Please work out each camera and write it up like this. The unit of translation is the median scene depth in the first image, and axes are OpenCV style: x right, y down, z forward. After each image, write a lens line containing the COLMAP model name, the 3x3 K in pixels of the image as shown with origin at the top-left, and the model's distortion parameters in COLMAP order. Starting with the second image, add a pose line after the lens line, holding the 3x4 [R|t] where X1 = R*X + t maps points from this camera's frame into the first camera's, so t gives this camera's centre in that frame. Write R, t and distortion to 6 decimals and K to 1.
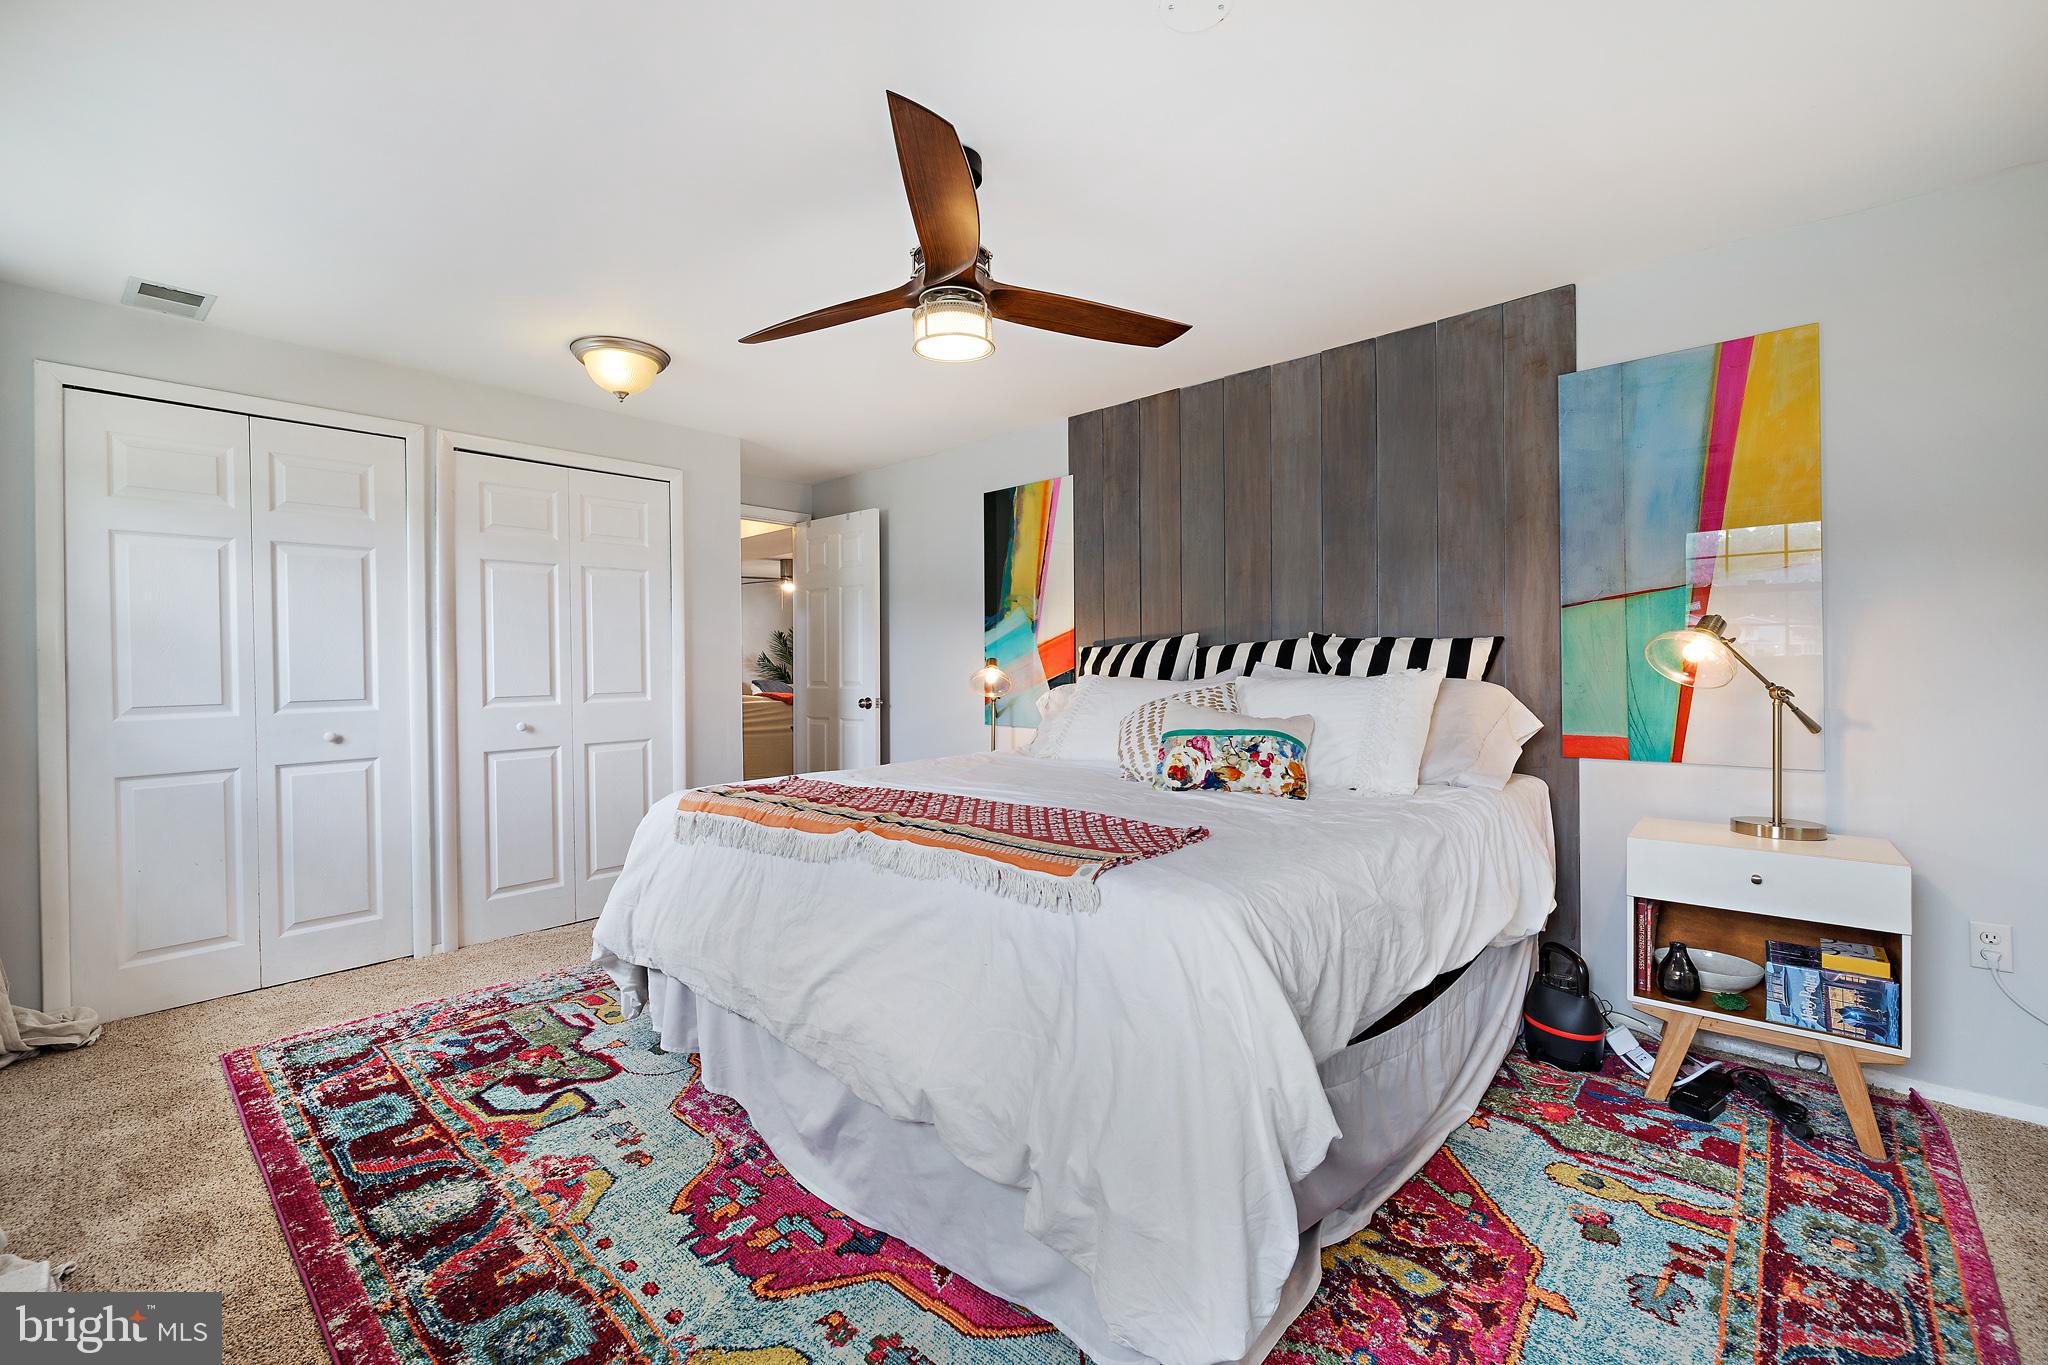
lens RADIAL K [[866.5, 0, 1012.9], [0, 866.5, 674.1], [0, 0, 1]] dist [0.001834, 0.000577]
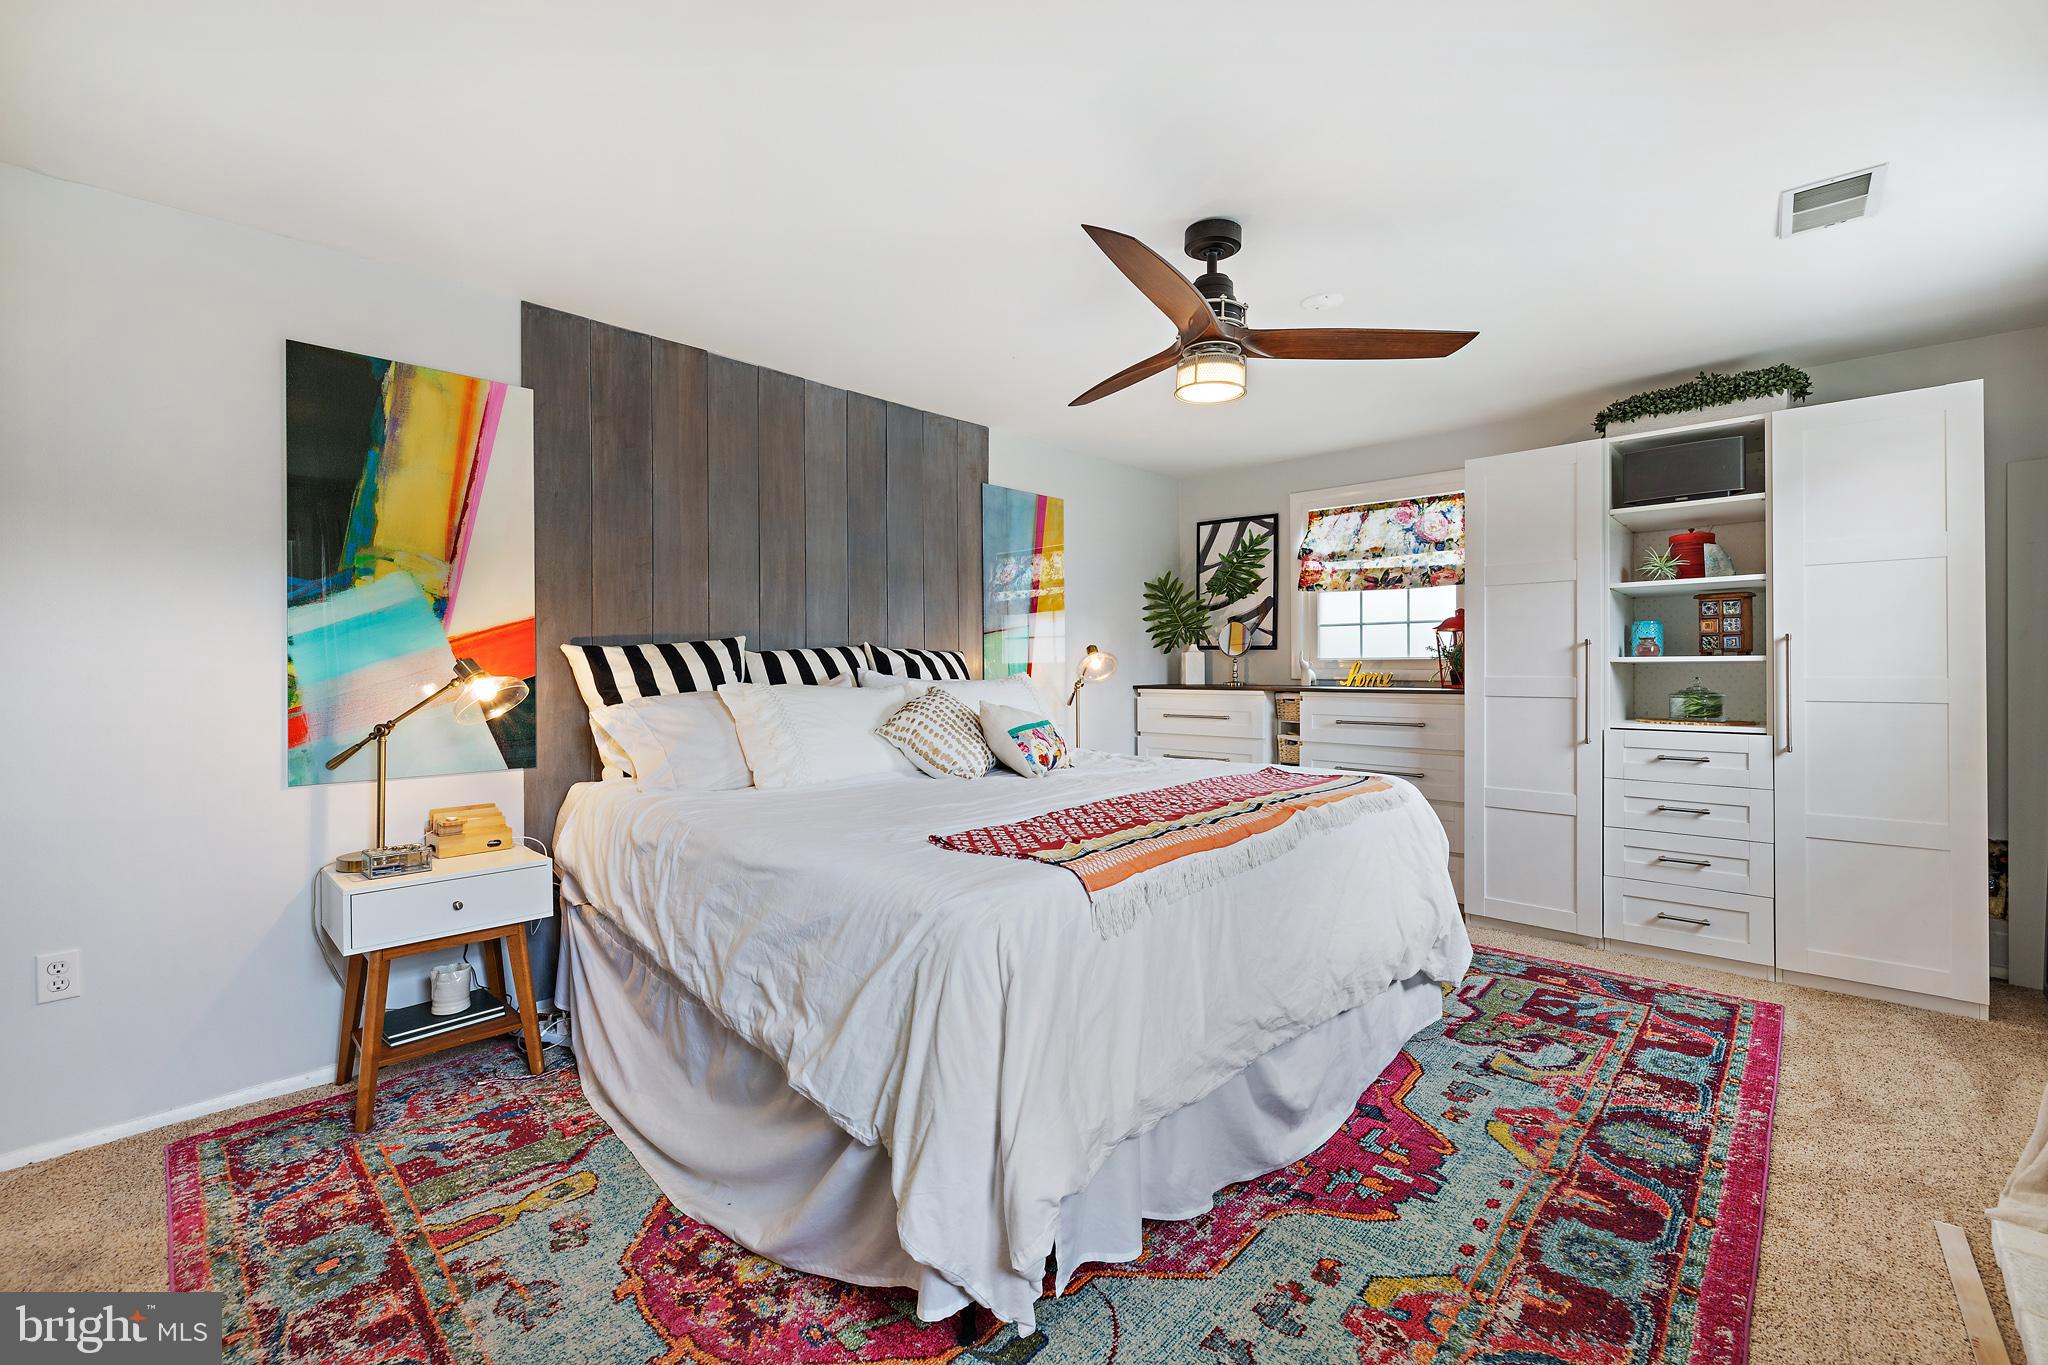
lens RADIAL K [[866.5, 0, 1023.2], [0, 866.5, 671.5], [0, 0, 1]] dist [0.001834, 0.000577]
pose [[0.004154, 0.001251, 0.999991, -0.980386], [0.014746, 0.999890, -0.001312, -0.006471], [-0.999883, 0.014751, 0.004135, 1.000136]]
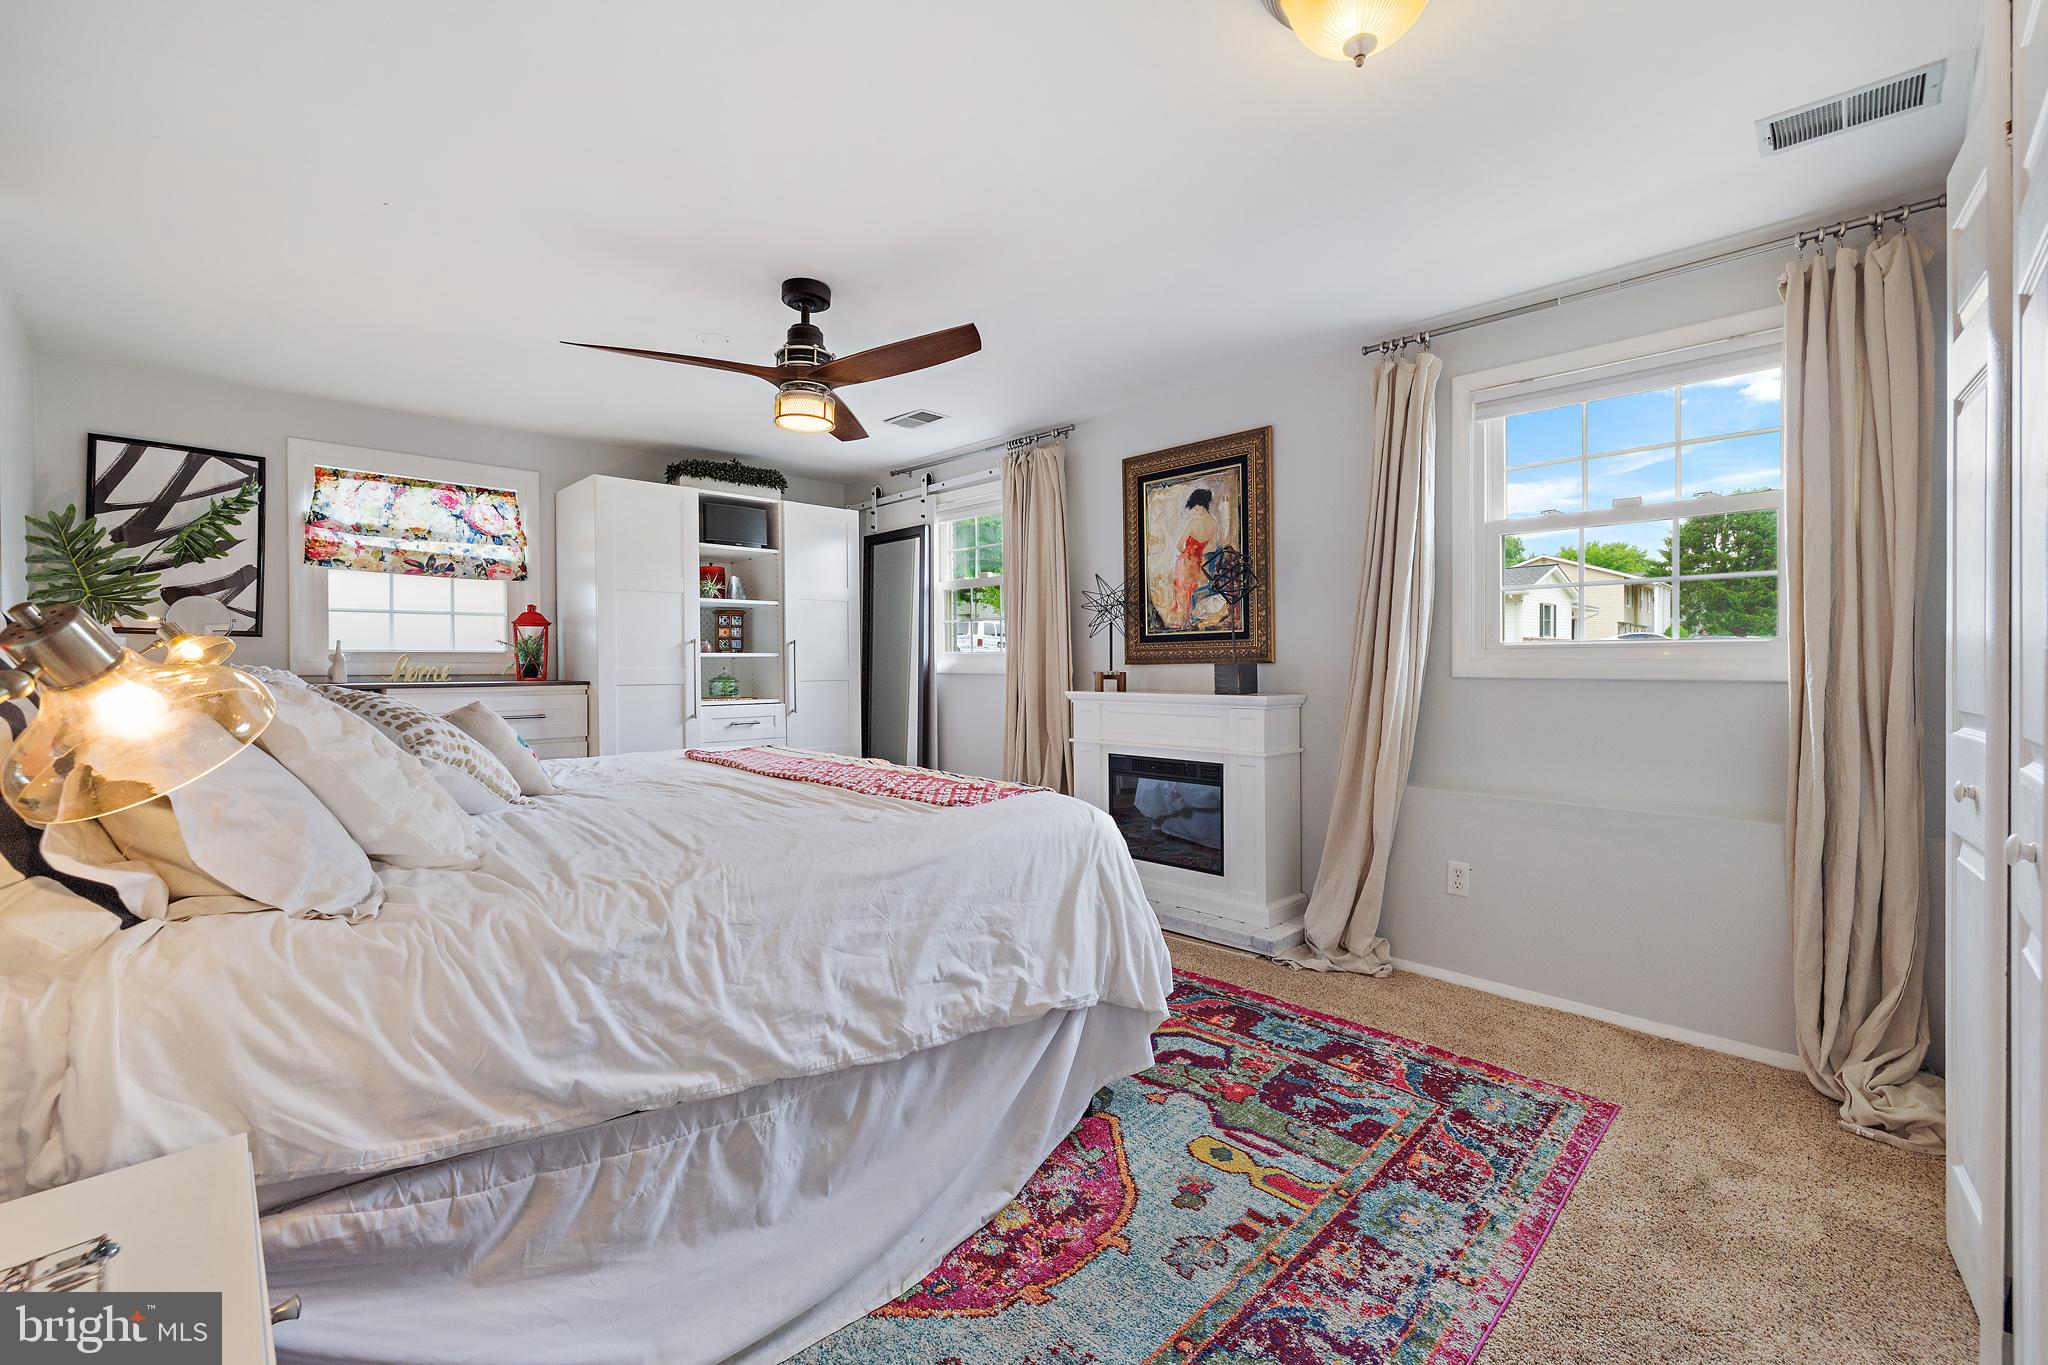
lens RADIAL K [[866.5, 0, 1035.1], [0, 866.5, 668.7], [0, 0, 1]] dist [0.001834, 0.000577]
pose [[-0.999475, 0.008813, 0.031164, -0.376479], [0.009418, 0.999769, 0.019317, -0.012130], [-0.030986, 0.019600, -0.999328, 1.887632]]
